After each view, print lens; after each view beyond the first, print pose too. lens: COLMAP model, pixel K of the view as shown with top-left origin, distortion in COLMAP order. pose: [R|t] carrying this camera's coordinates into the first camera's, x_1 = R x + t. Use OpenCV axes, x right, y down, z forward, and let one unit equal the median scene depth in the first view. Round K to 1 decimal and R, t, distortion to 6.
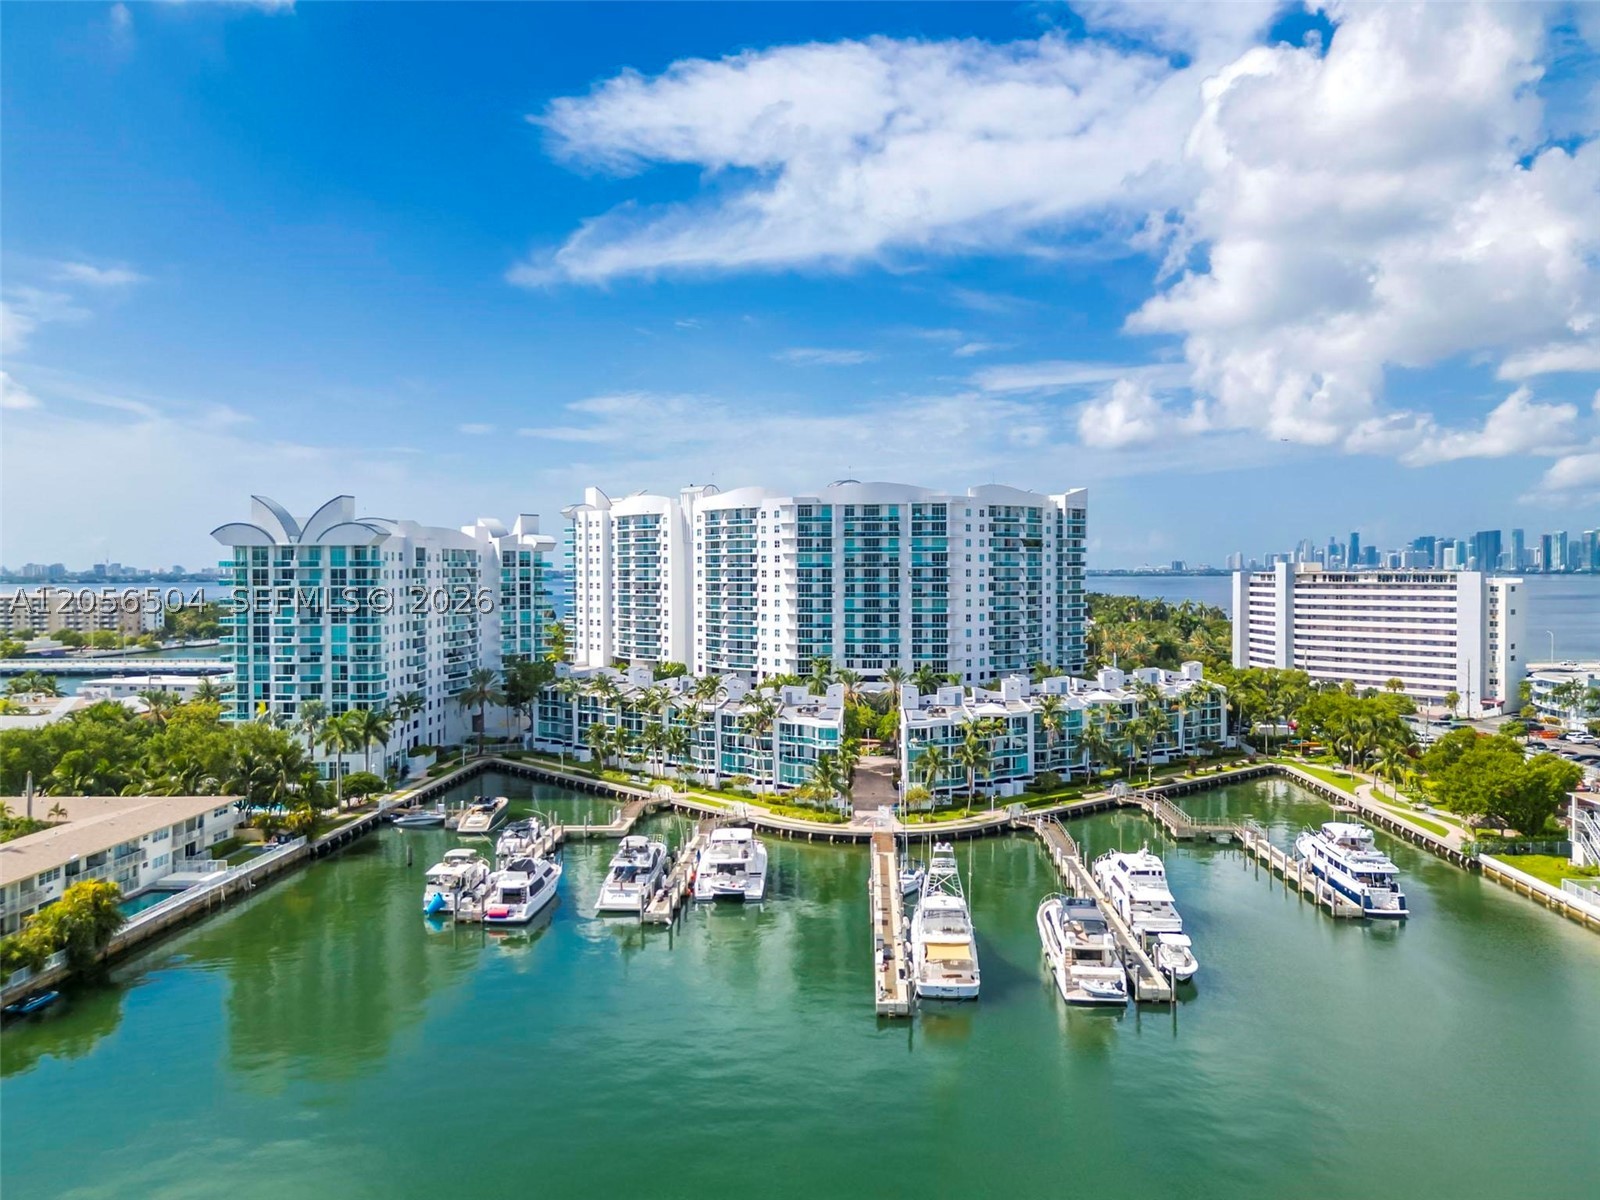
lens RADIAL K [[1113.6, 0, 797.1], [0, 1113.6, 595.5], [0, 0, 1]] dist [0.079791, -0.020637]
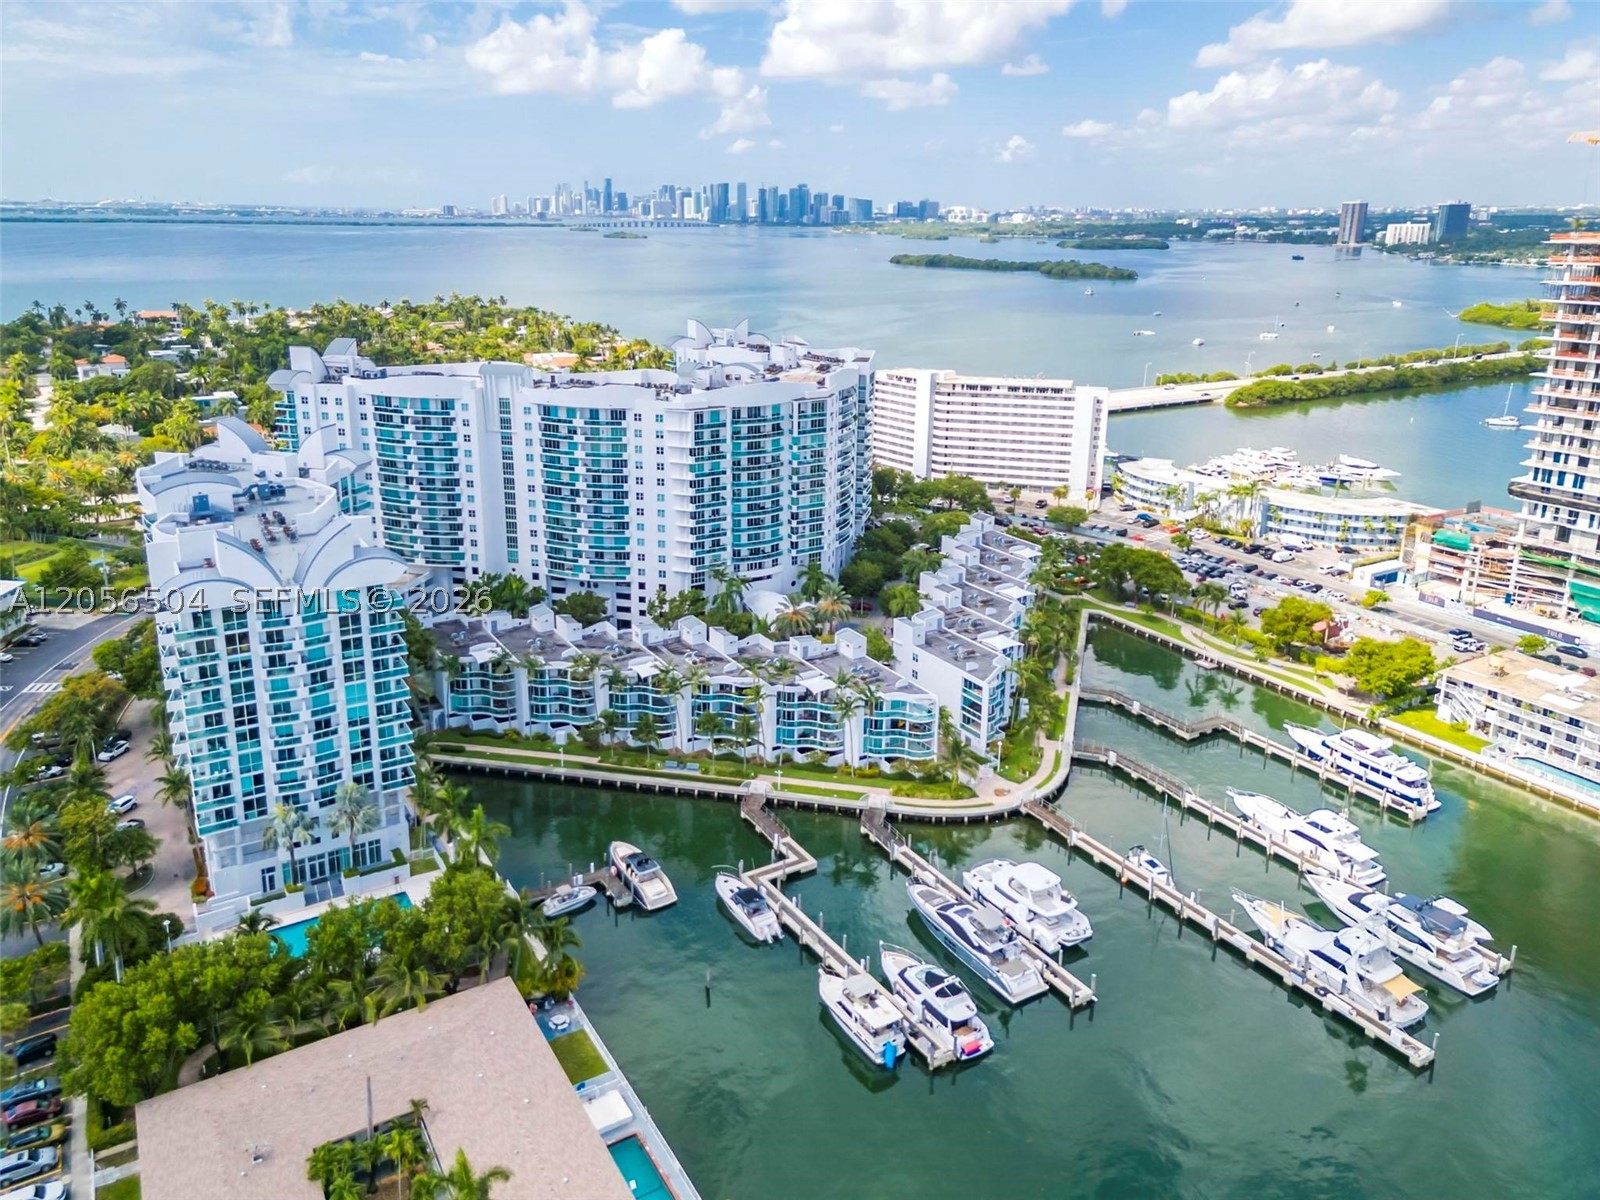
lens RADIAL K [[1169.0, 0, 744.4], [0, 1169.0, 515.9], [0, 0, 1]] dist [0.081415, -0.047565]
pose [[0.839718, -0.136486, 0.525590, -0.482381], [0.013907, 0.972985, 0.230447, -0.221224], [-0.542844, -0.186202, 0.818932, 0.164440]]
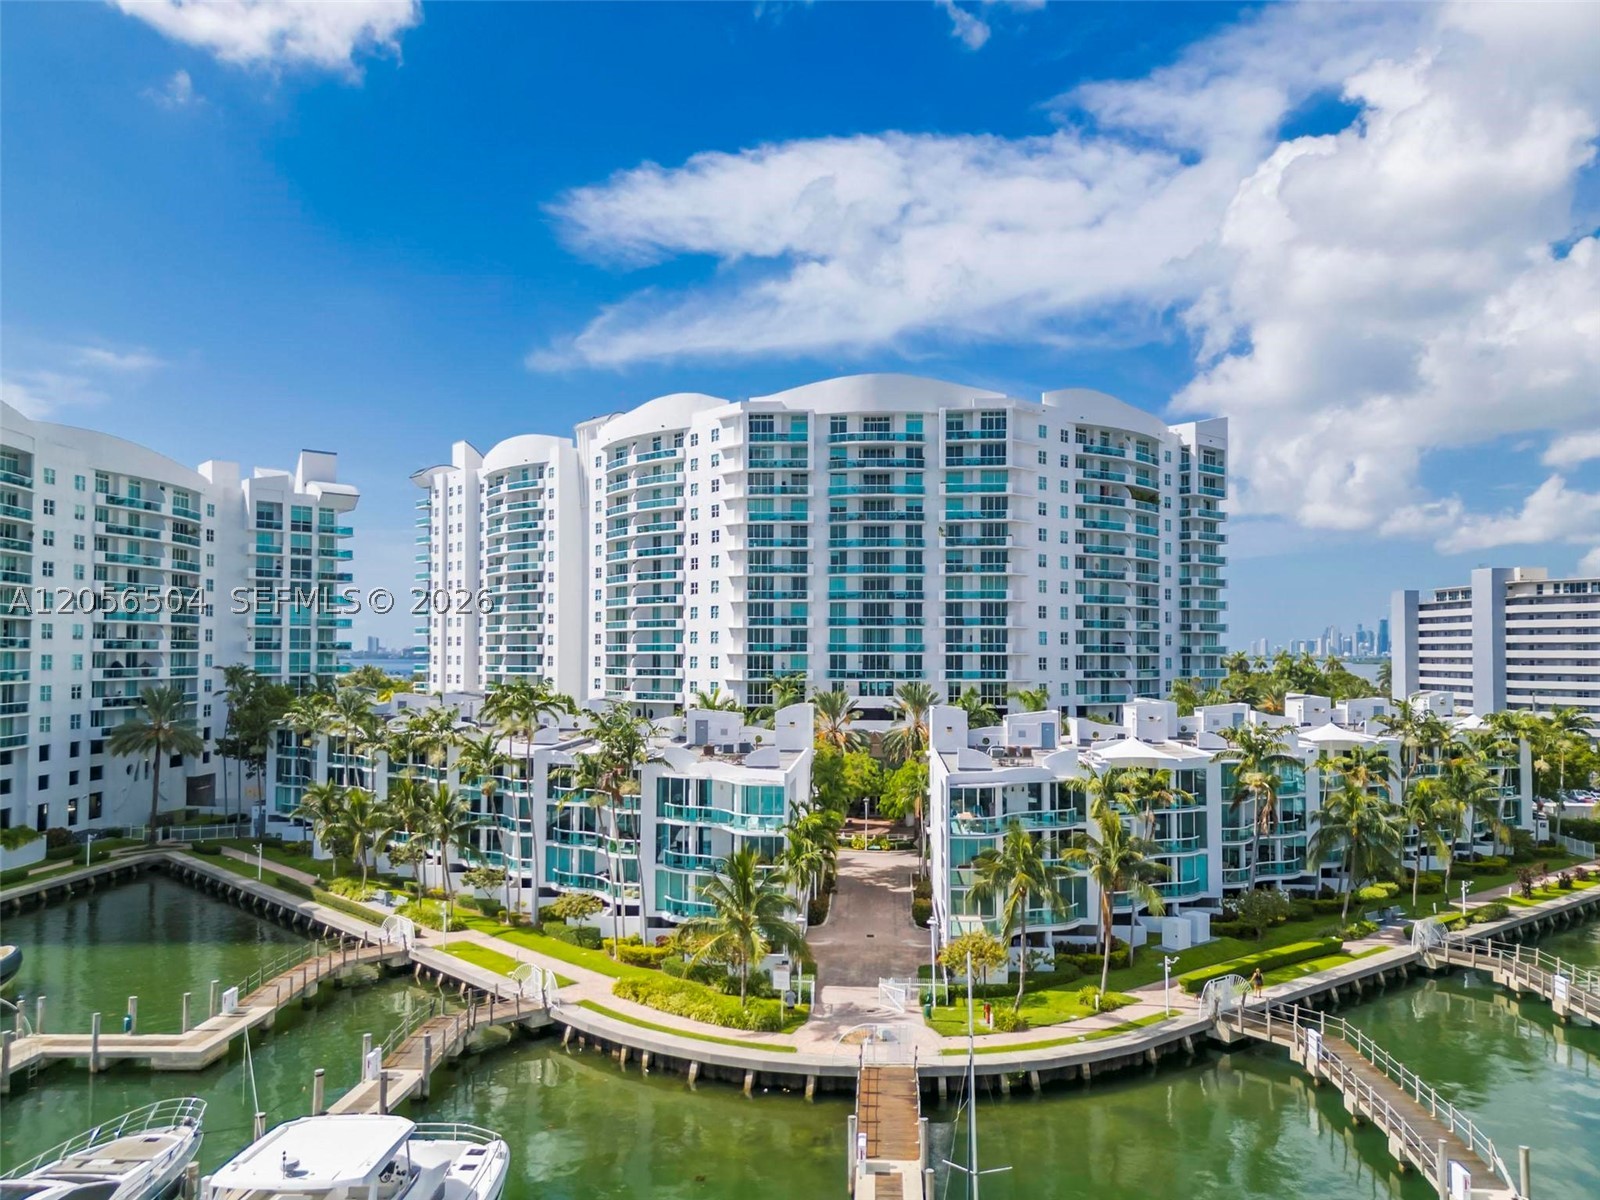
lens RADIAL K [[1134.9, 0, 806.9], [0, 1134.9, 637.6], [0, 0, 1]] dist [0.070730, -0.003089]
pose [[0.999976, 0.005752, -0.003836, 0.033655], [-0.005894, 0.999251, -0.038255, 0.057672], [0.003613, 0.038276, 0.999261, 0.413113]]
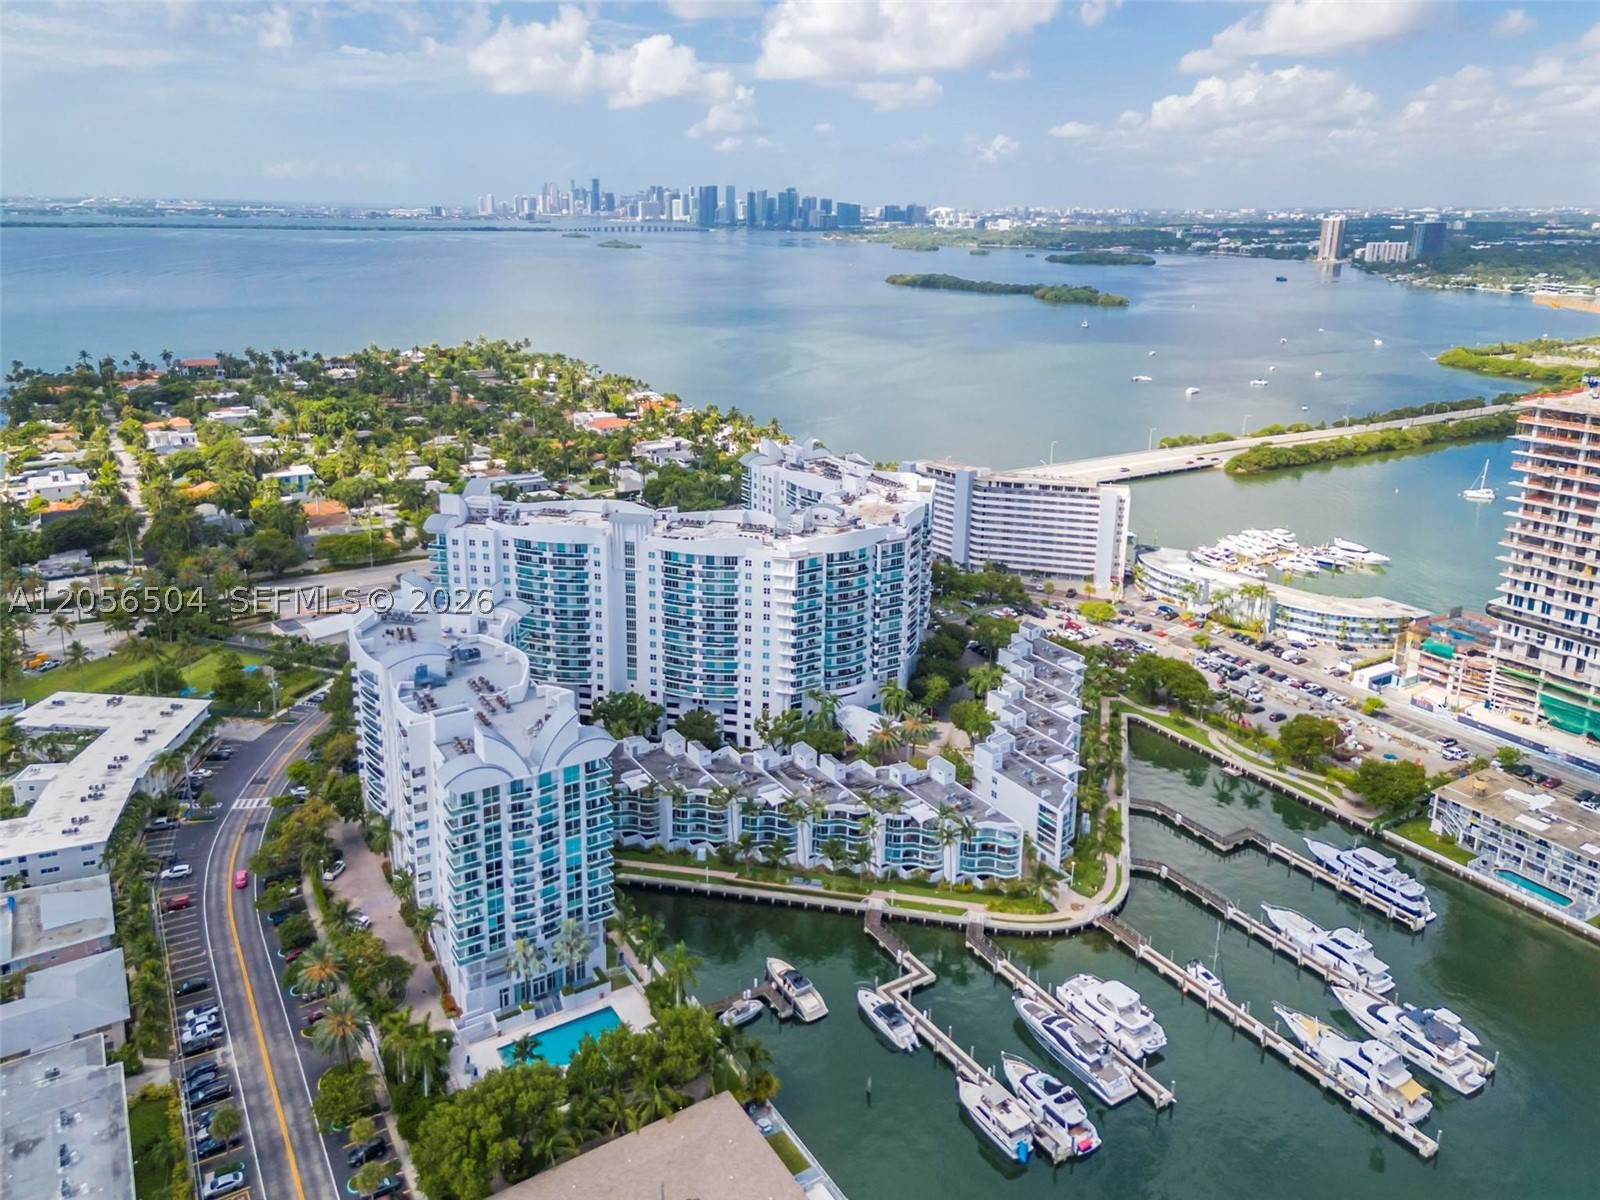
lens RADIAL K [[1170.3, 0, 754.3], [0, 1170.3, 500.6], [0, 0, 1]] dist [0.082191, -0.043103]
pose [[0.828814, -0.130984, 0.543977, -0.640462], [0.009906, 0.975496, 0.219796, -0.387623], [-0.559436, -0.176781, 0.809802, 0.110561]]
